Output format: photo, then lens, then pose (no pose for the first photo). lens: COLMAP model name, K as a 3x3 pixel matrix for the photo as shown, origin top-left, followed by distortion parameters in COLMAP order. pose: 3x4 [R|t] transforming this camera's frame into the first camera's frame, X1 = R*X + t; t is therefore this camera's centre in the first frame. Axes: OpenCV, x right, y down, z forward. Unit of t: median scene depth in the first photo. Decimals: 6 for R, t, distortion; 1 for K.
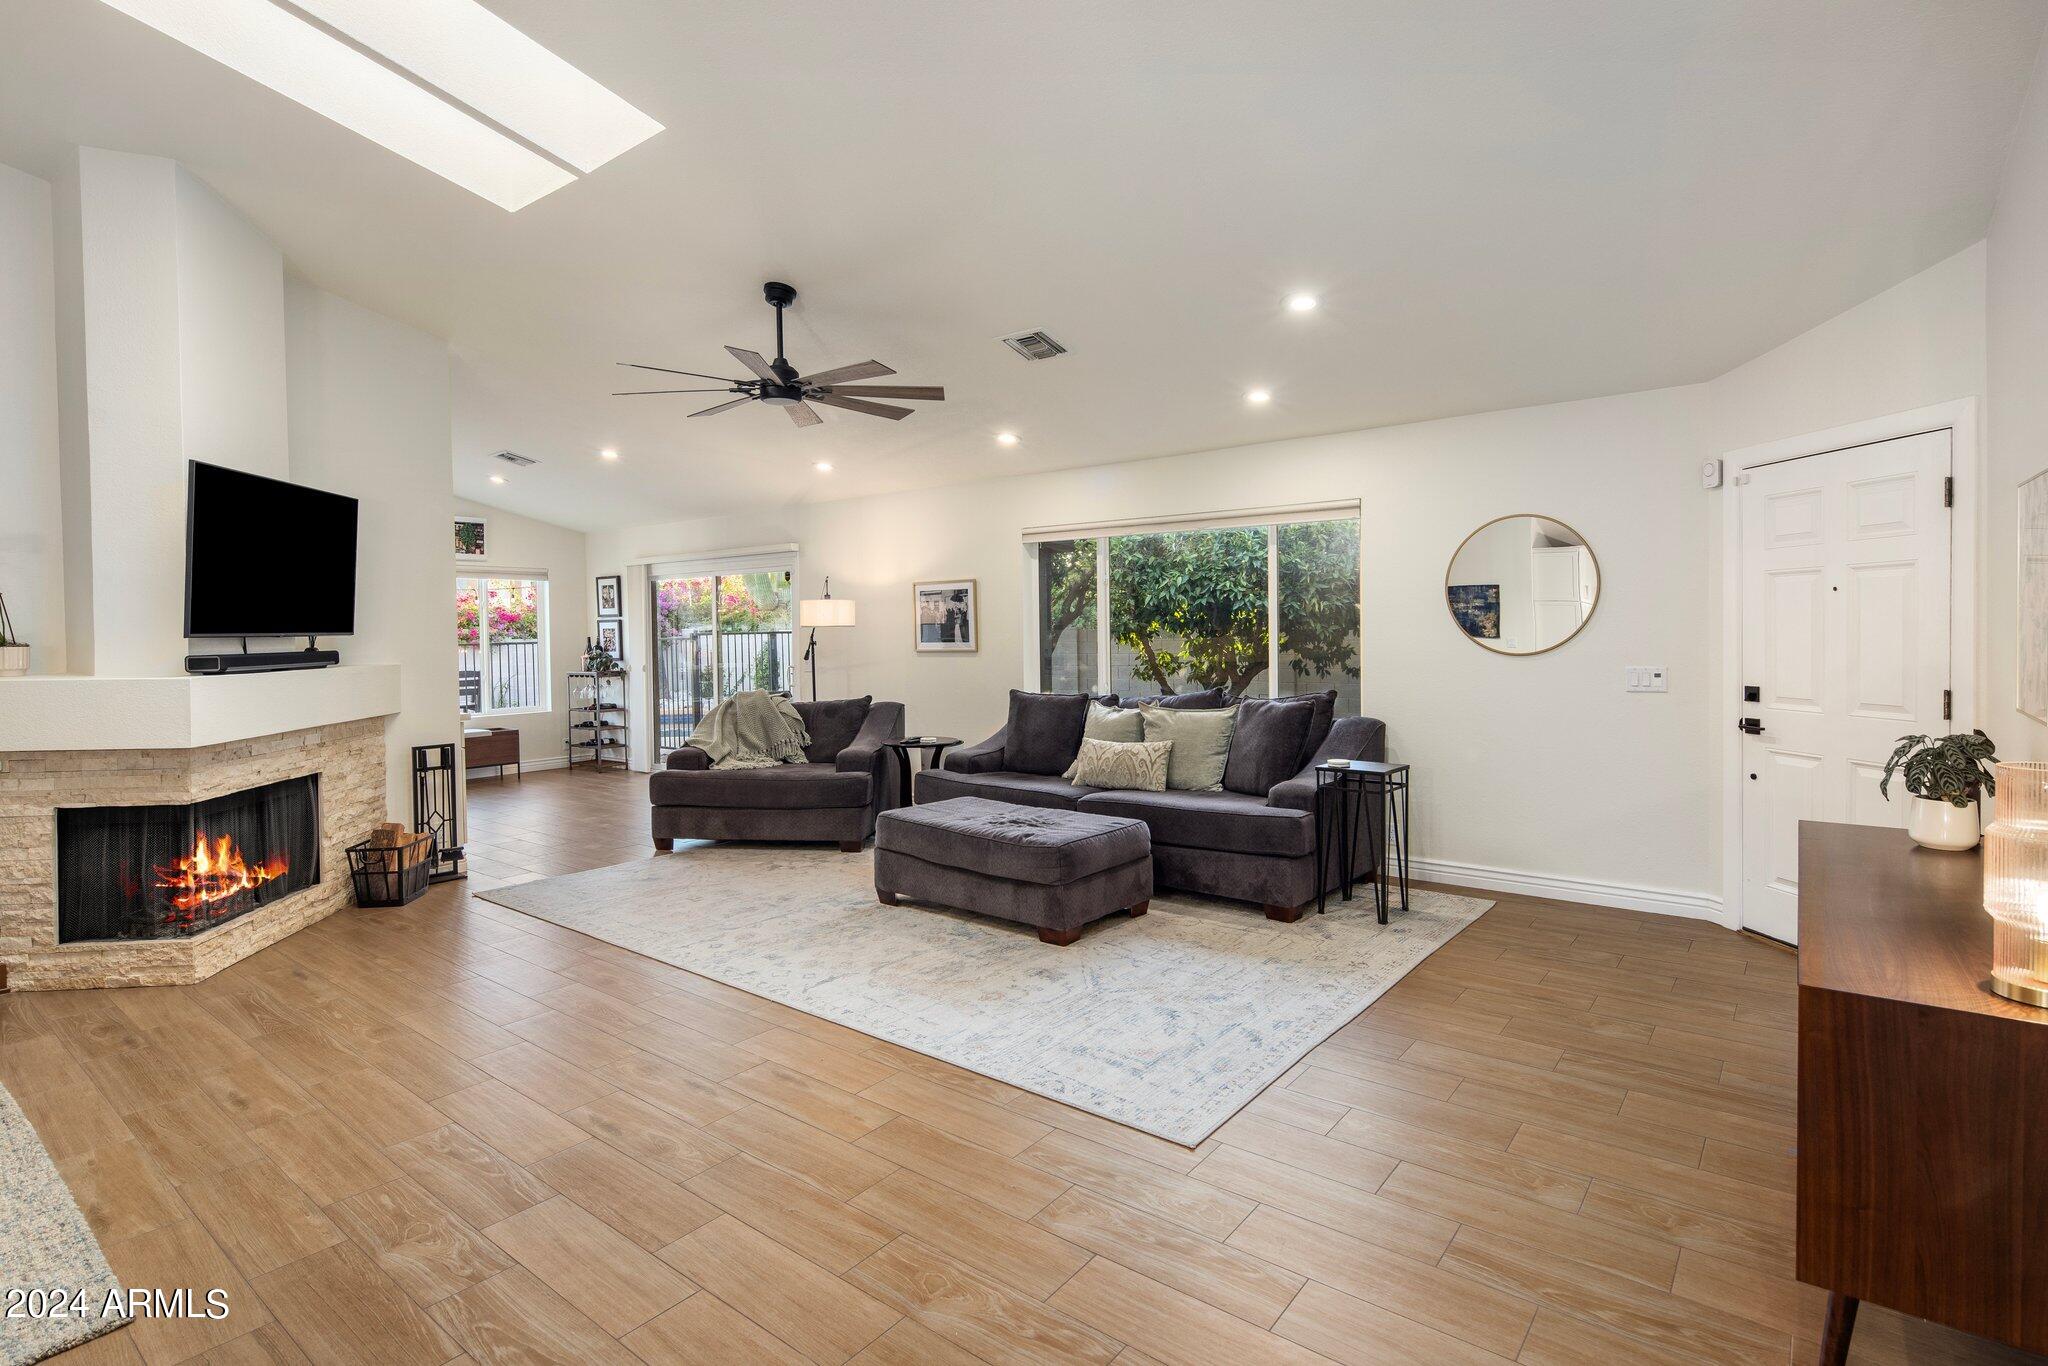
lens RADIAL K [[1002.3, 0, 1008.2], [0, 1002.3, 640.4], [0, 0, 1]] dist [0.006360, -0.000251]
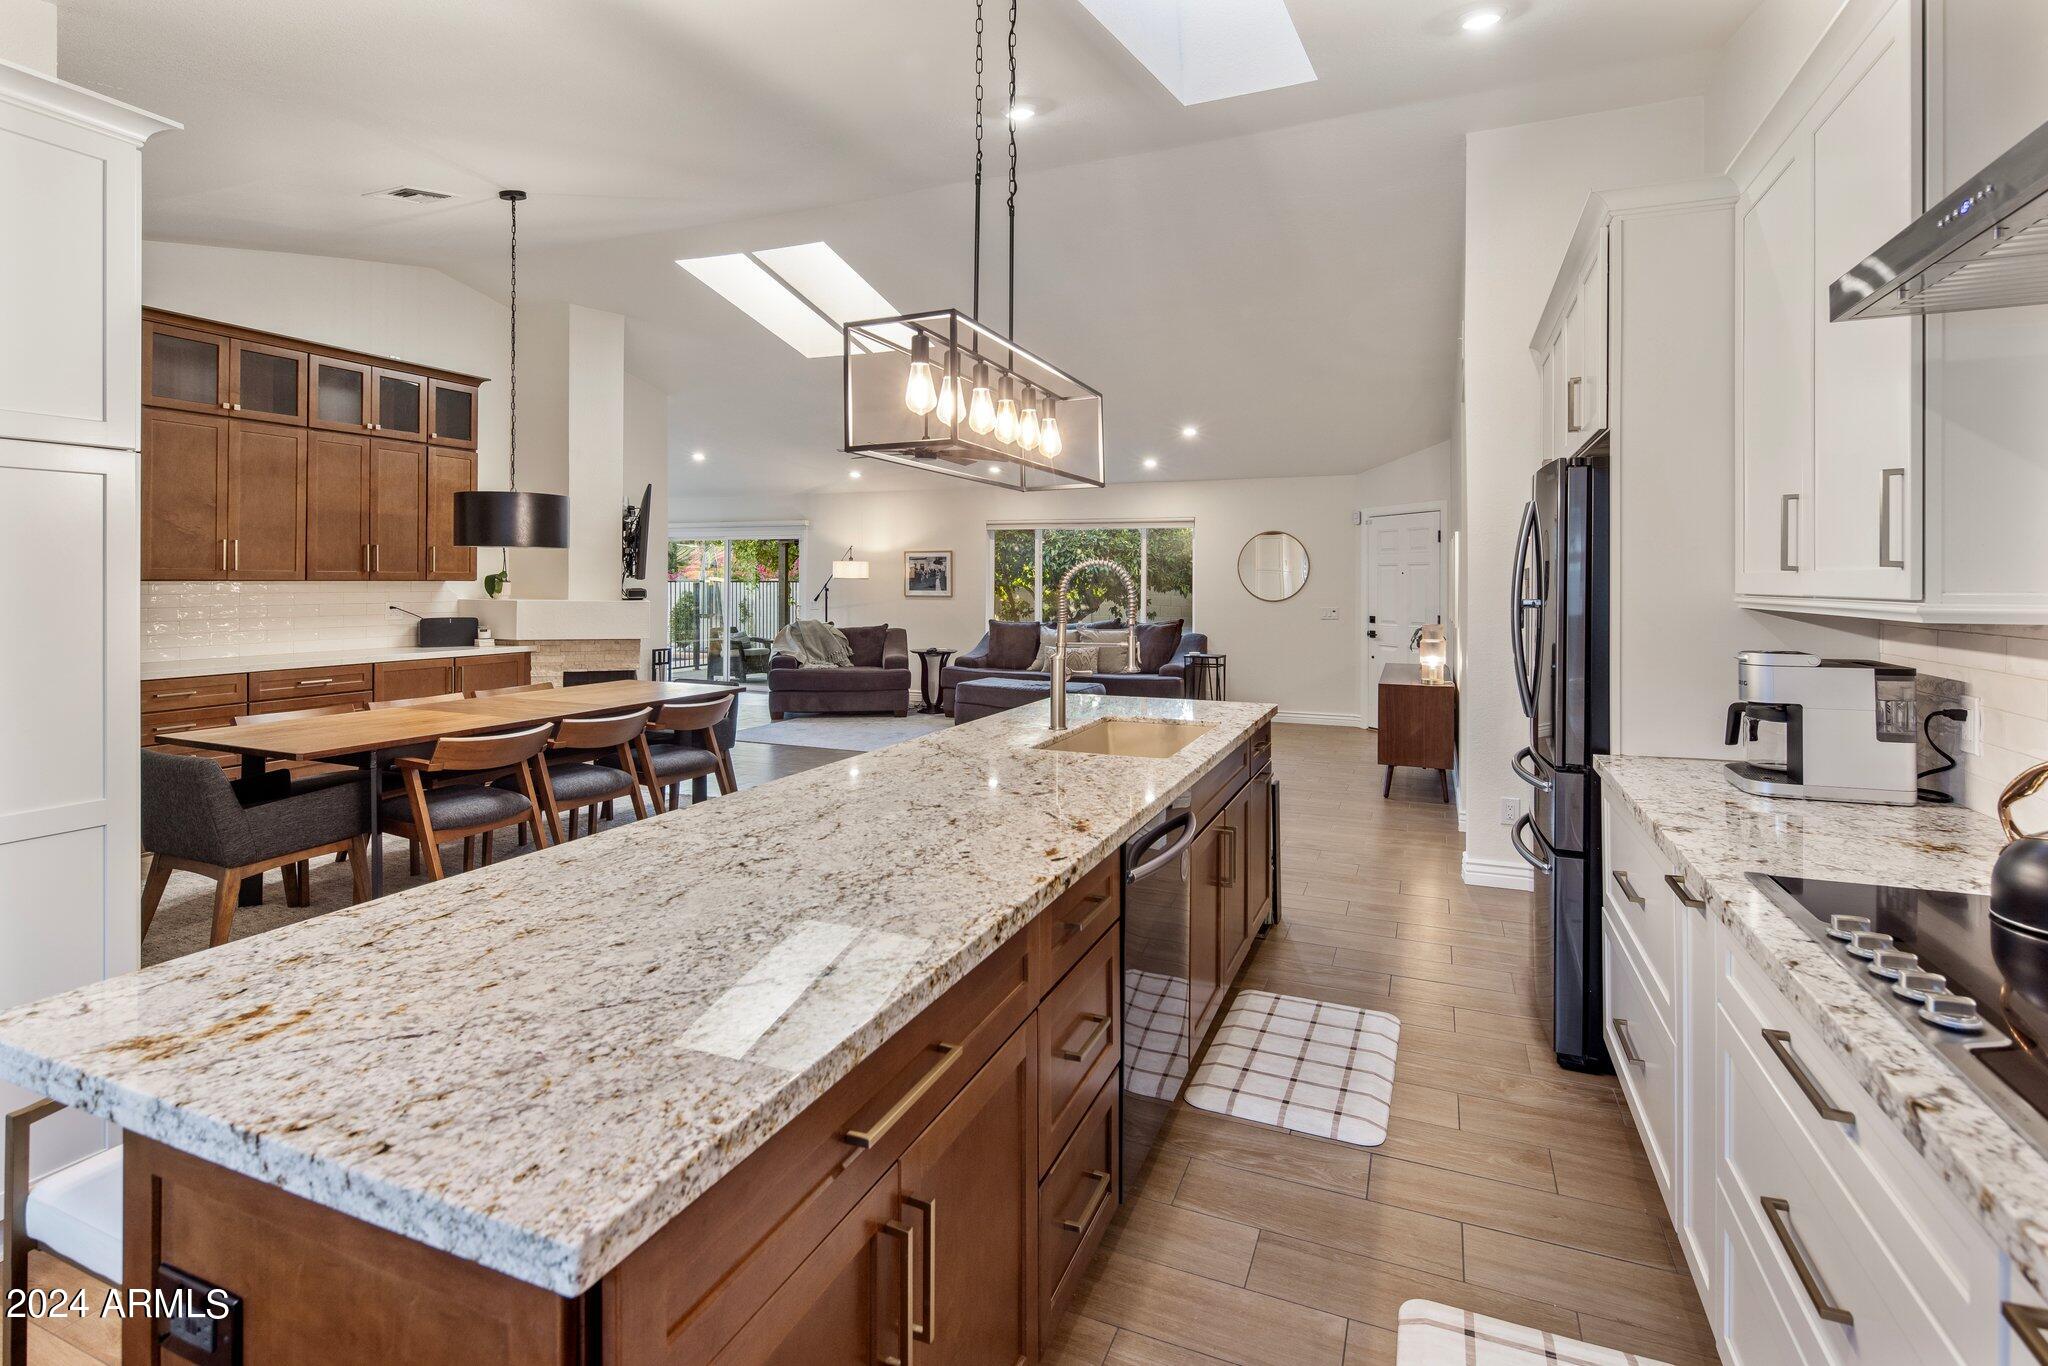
lens RADIAL K [[1002.3, 0, 1000.7], [0, 1002.3, 581.8], [0, 0, 1]] dist [0.006360, -0.000251]
pose [[0.962333, 0.018994, 0.271209, -0.379814], [-0.015055, 0.999749, -0.016597, 0.012730], [-0.271457, 0.011889, 0.962377, -0.529875]]
